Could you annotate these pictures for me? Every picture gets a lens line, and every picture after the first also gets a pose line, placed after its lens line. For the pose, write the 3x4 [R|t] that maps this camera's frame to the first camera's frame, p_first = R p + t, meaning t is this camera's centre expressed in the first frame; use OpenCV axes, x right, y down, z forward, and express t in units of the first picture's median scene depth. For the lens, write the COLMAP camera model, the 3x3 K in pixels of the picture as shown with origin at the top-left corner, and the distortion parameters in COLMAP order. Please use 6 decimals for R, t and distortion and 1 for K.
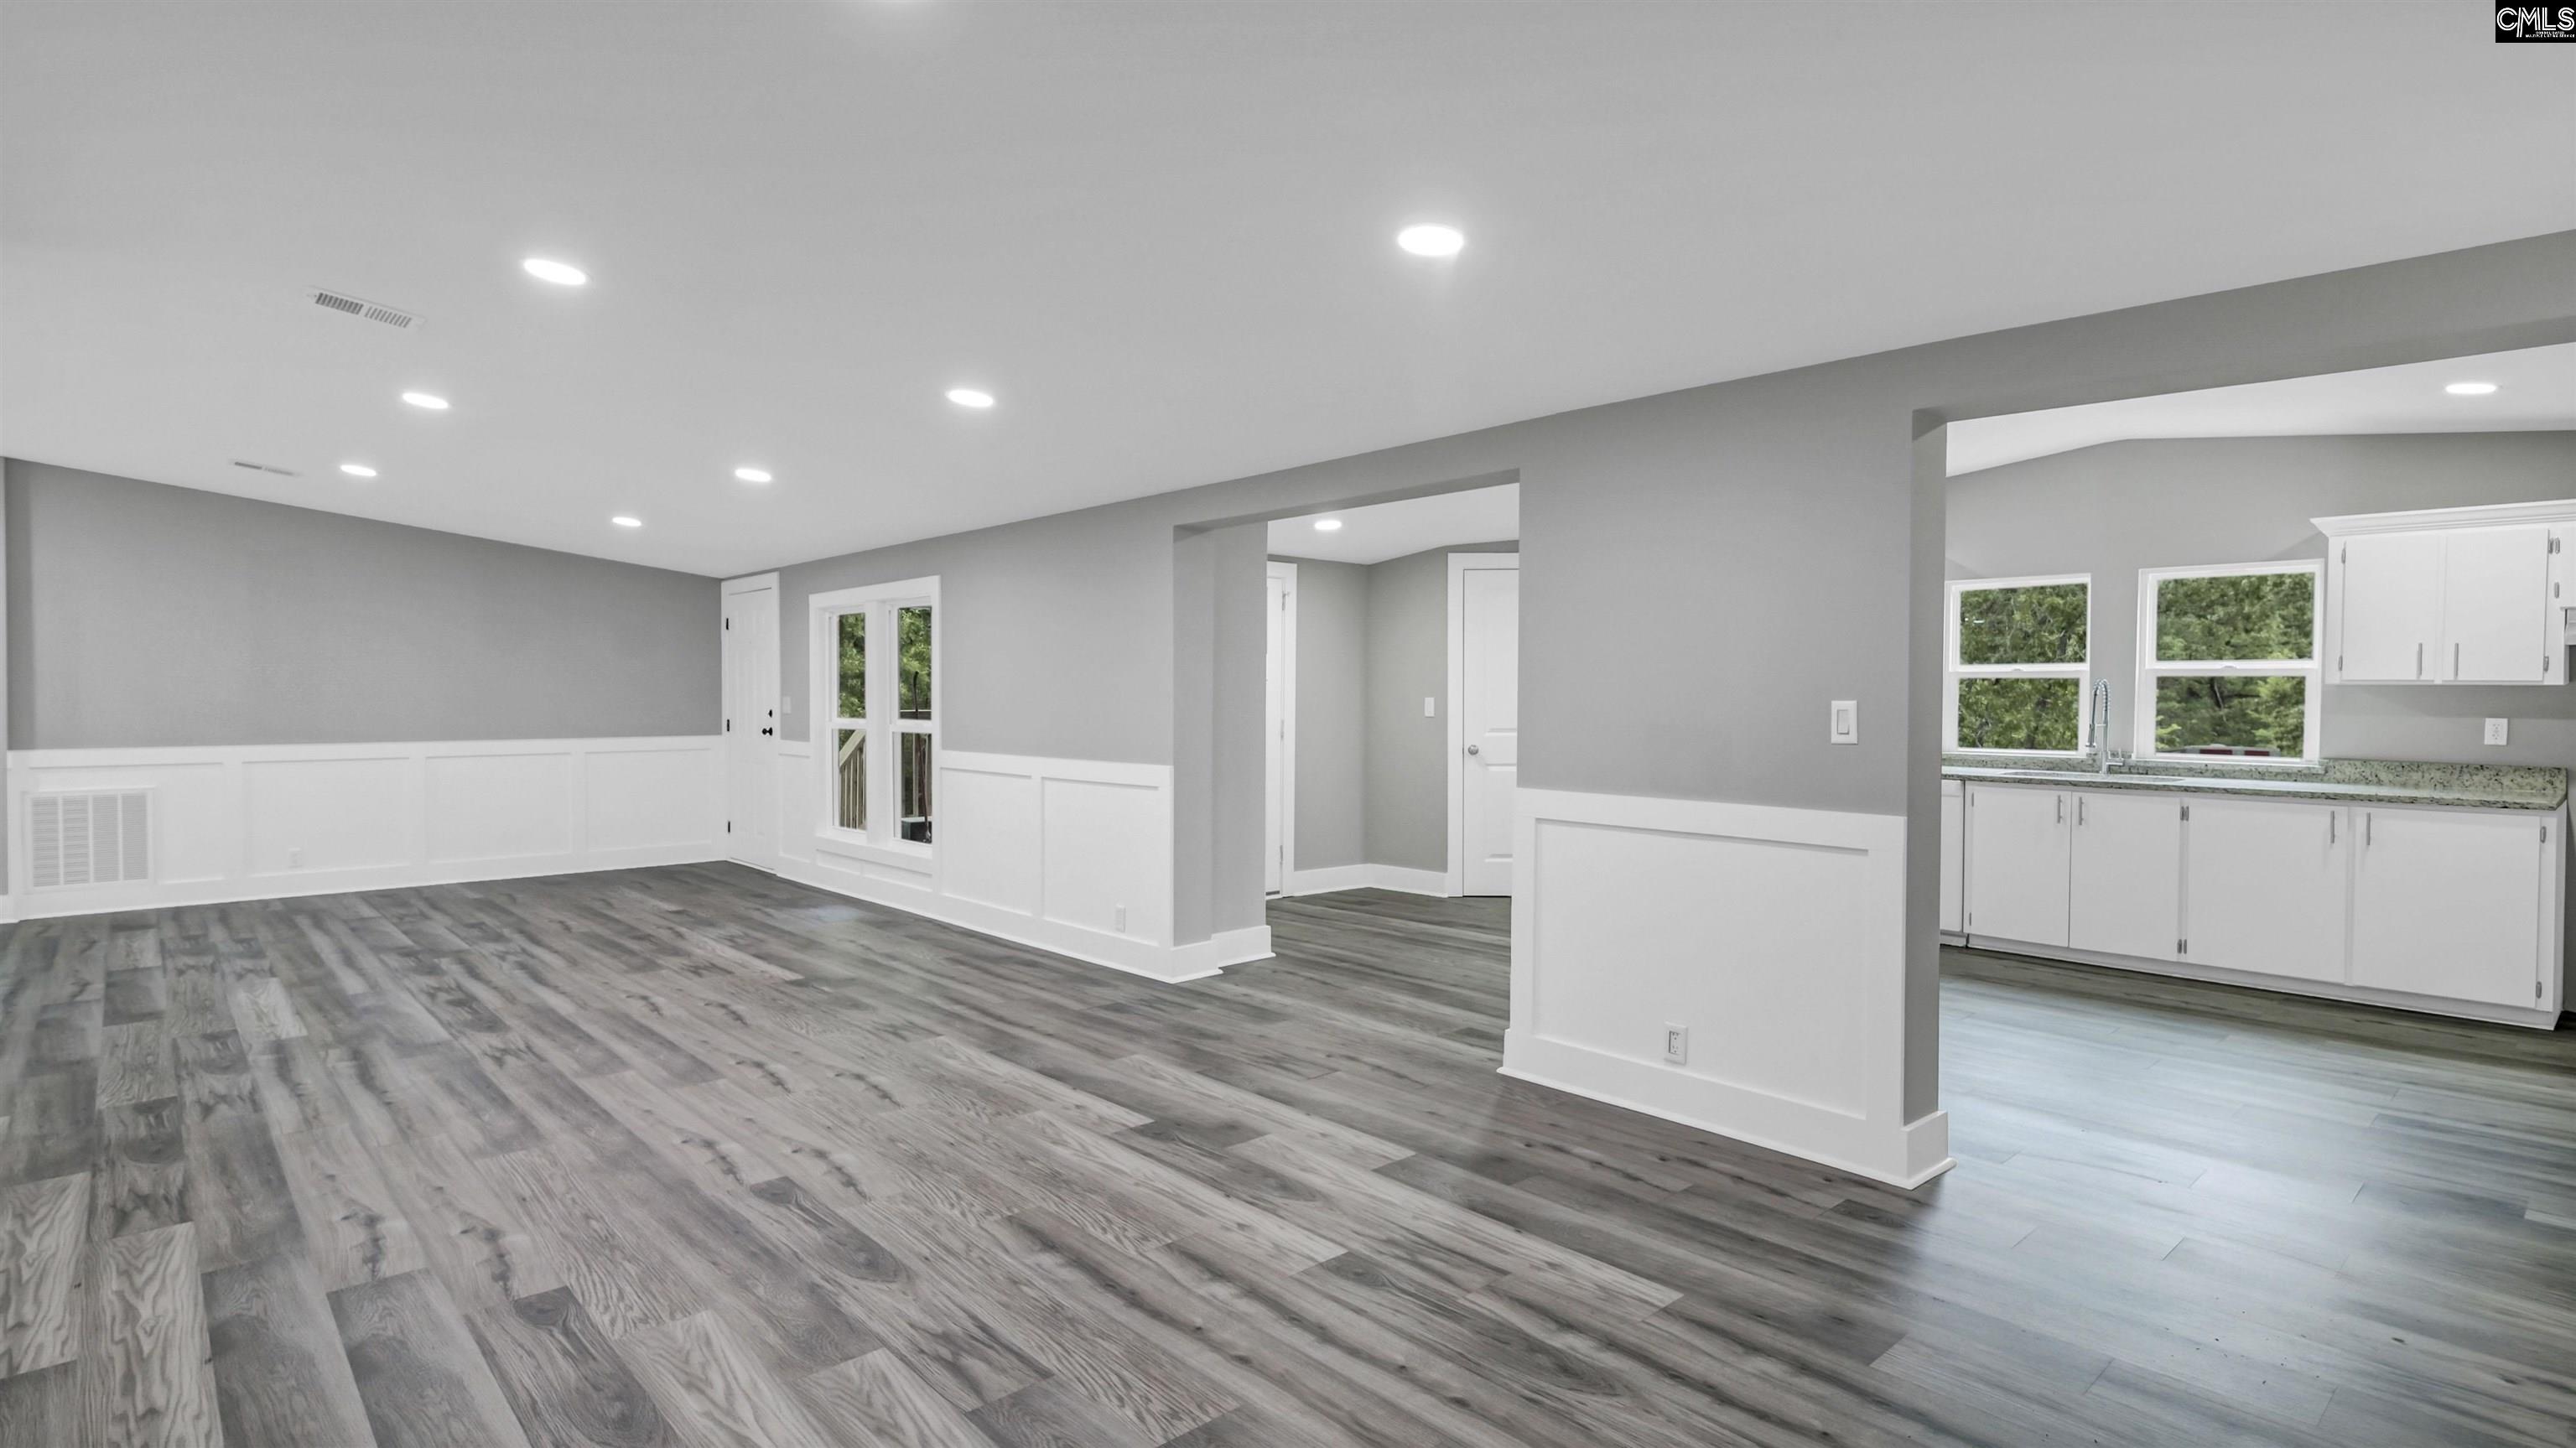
lens RADIAL K [[1319.9, 0, 1260.8], [0, 1319.9, 695.1], [0, 0, 1]] dist [0.004118, -0.010028]
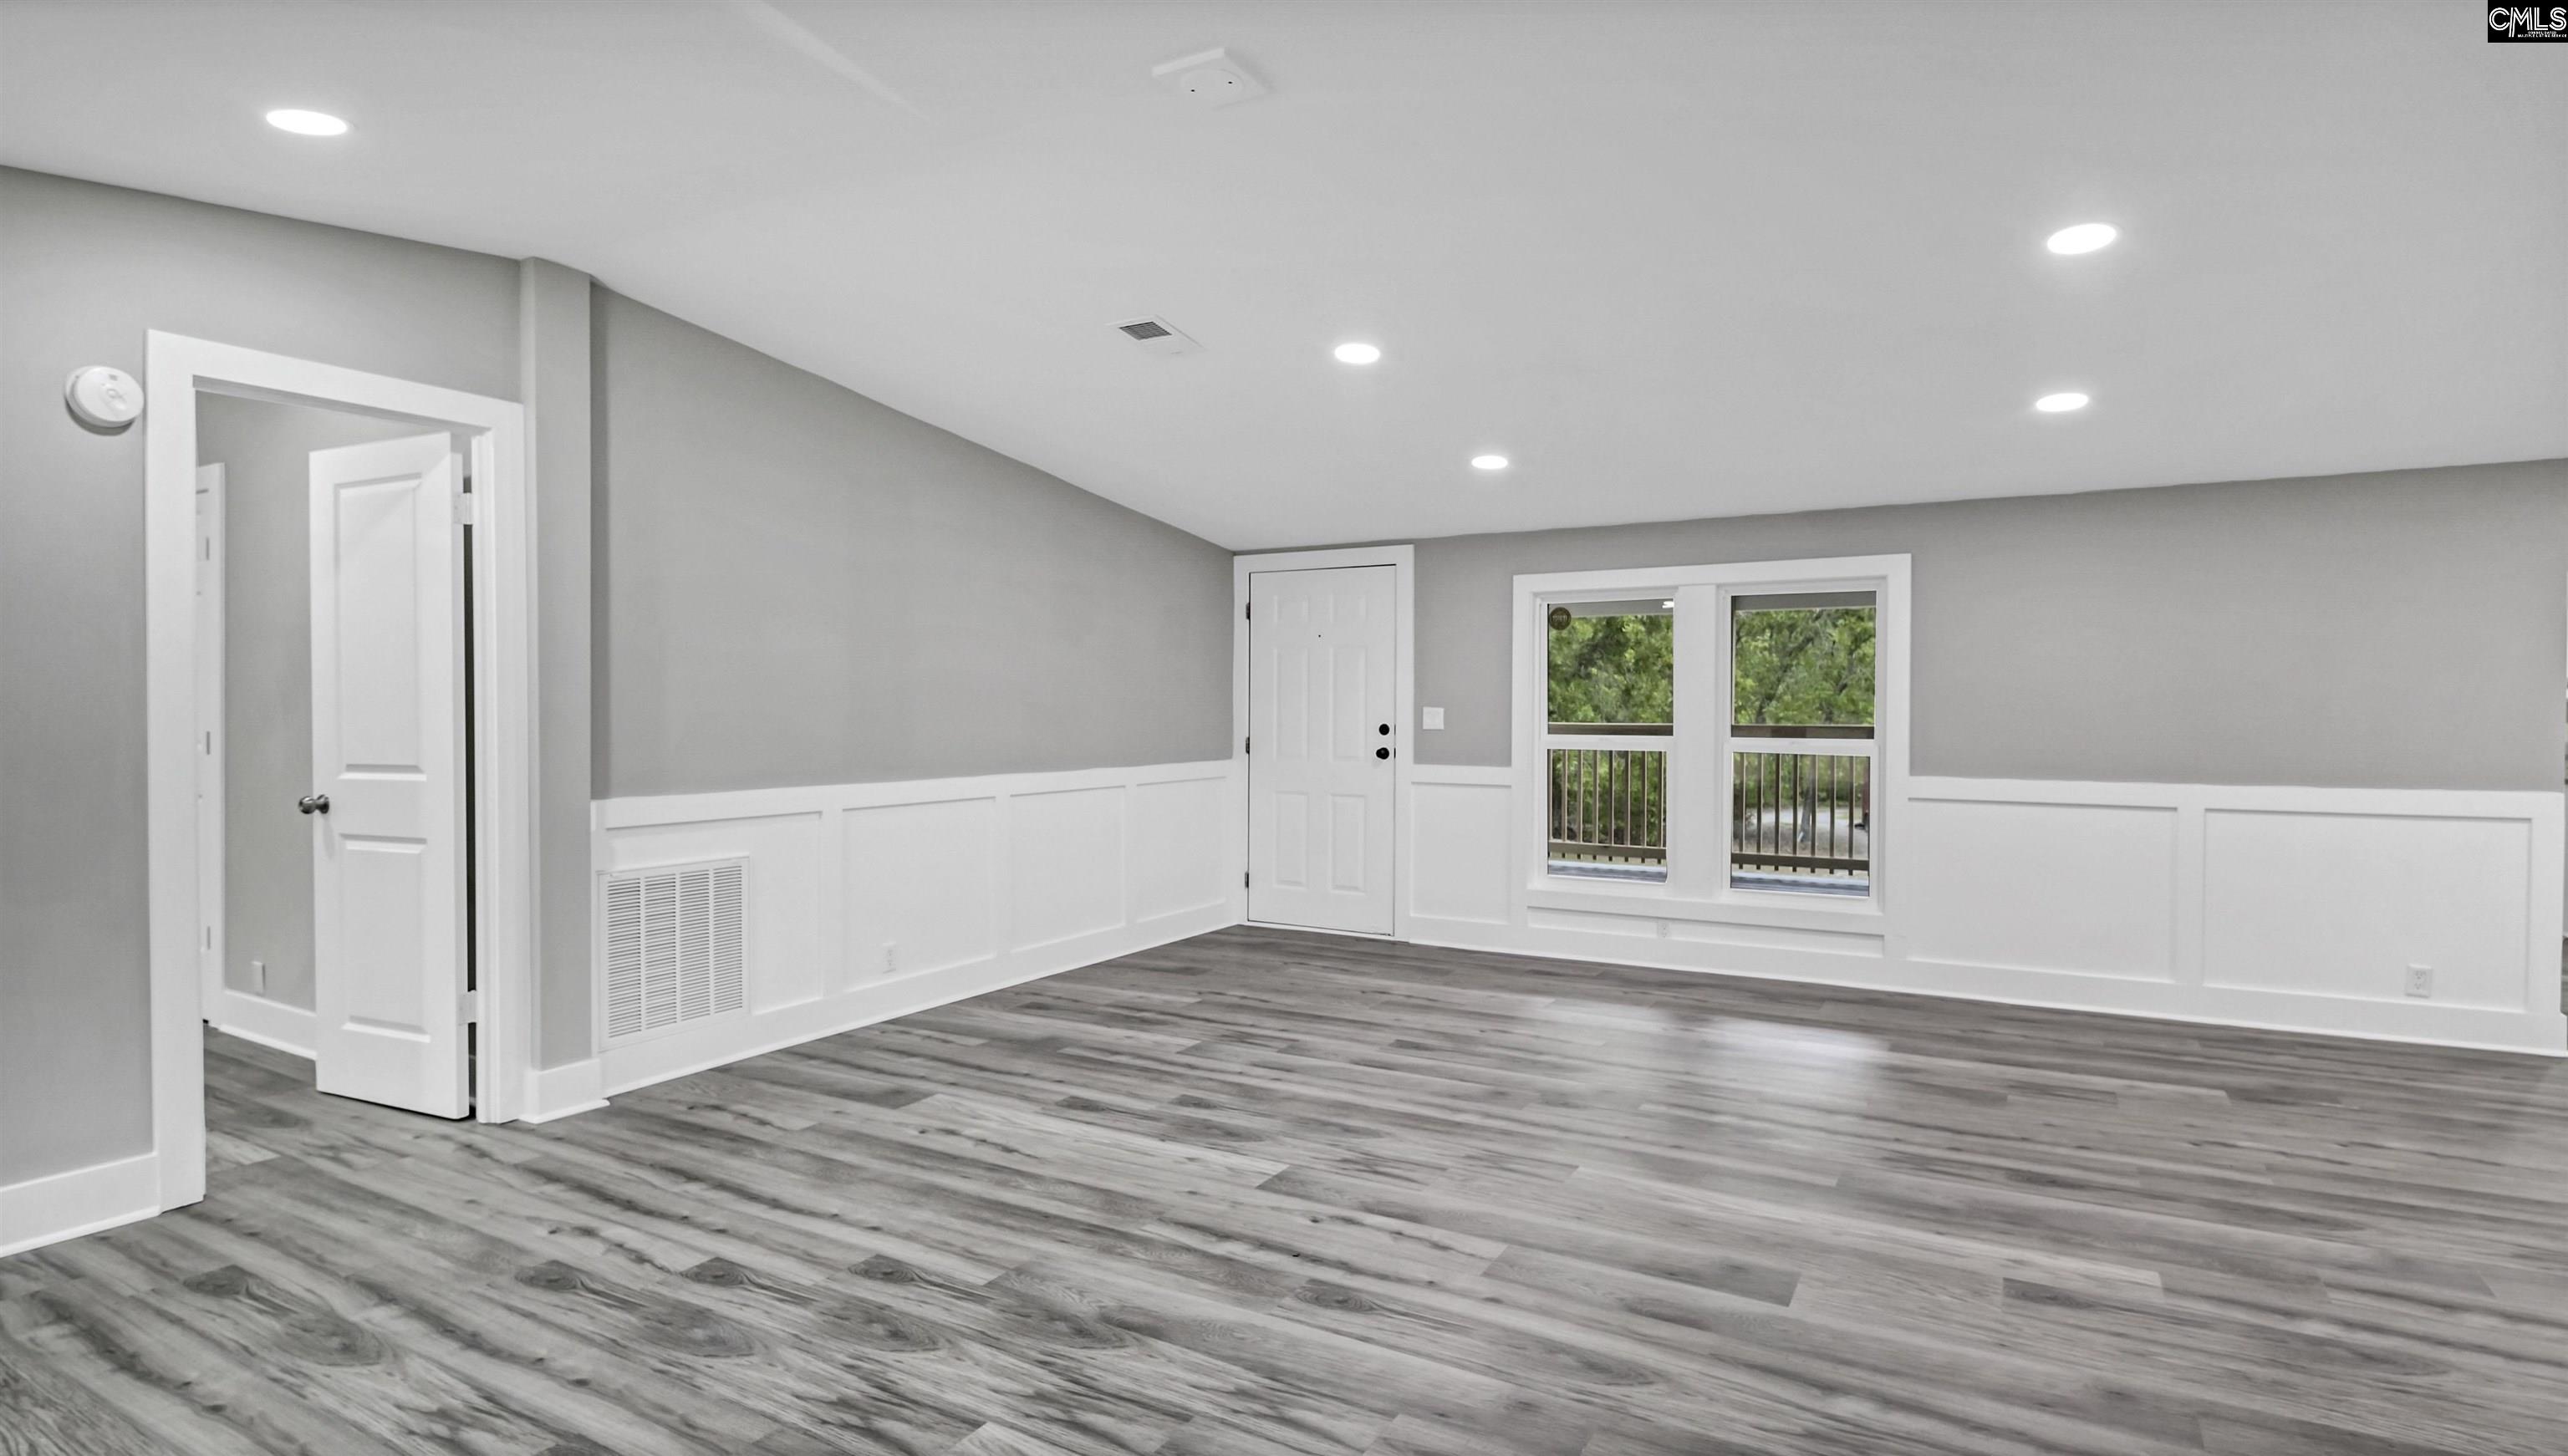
lens RADIAL K [[1273.1, 0, 1284.0], [0, 1273.1, 728.0], [0, 0, 1]] dist [0.000863, 0.011921]
pose [[0.943195, -0.000028, 0.332240, -0.808839], [-0.005535, 0.999860, 0.015797, 0.003007], [-0.332194, -0.016739, 0.943063, 0.380811]]
